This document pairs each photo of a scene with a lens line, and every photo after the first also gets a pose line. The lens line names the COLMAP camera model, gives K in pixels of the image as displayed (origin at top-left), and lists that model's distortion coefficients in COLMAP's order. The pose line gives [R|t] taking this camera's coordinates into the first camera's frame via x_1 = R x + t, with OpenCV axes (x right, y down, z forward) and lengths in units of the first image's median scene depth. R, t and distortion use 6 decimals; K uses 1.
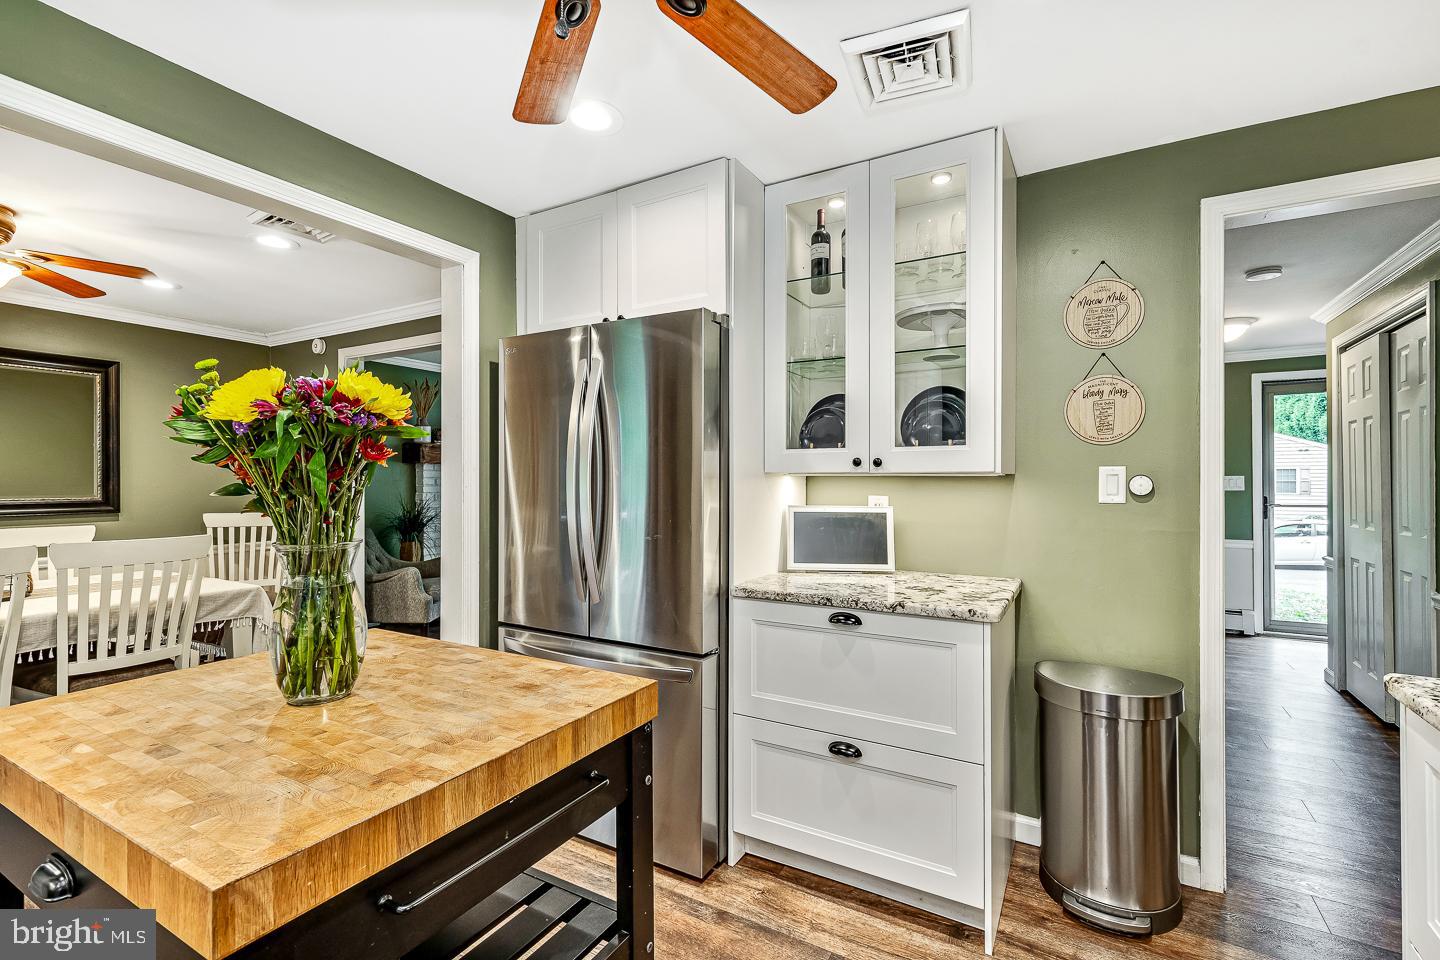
lens RADIAL K [[646.7, 0, 720.0], [0, 646.7, 480.0], [0, 0, 1]] dist [0.001348, 0.000016]
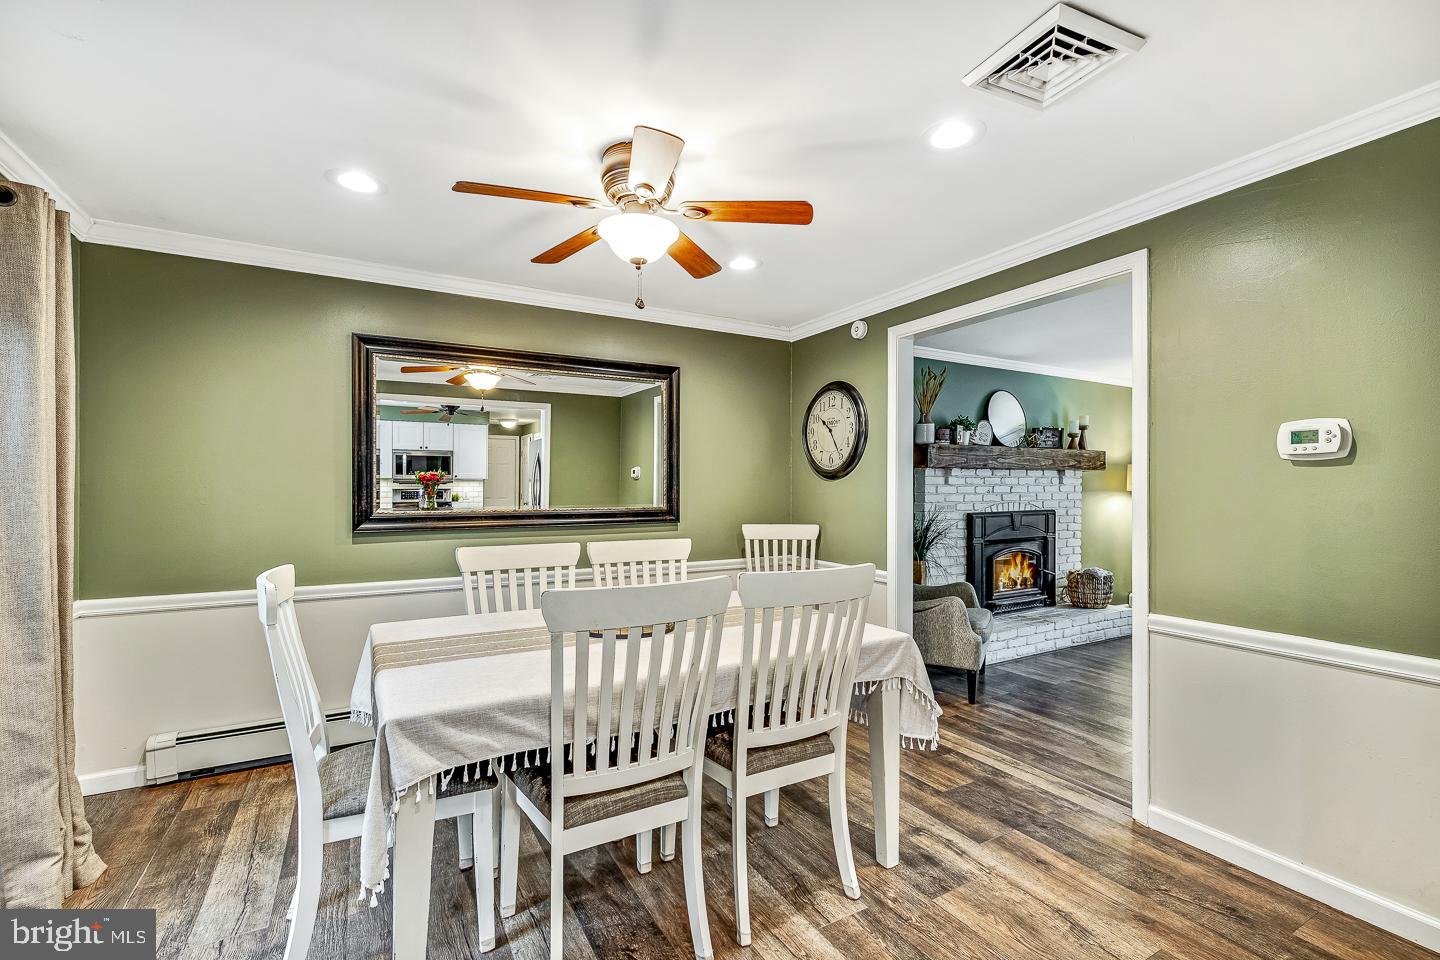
lens RADIAL K [[646.7, 0, 720.0], [0, 646.7, 480.0], [0, 0, 1]] dist [0.001348, 0.000016]
pose [[0.859242, -0.012121, -0.511426, -0.385944], [0.005532, 0.999881, -0.014403, 0.001532], [0.511539, 0.009546, 0.859207, 0.202534]]
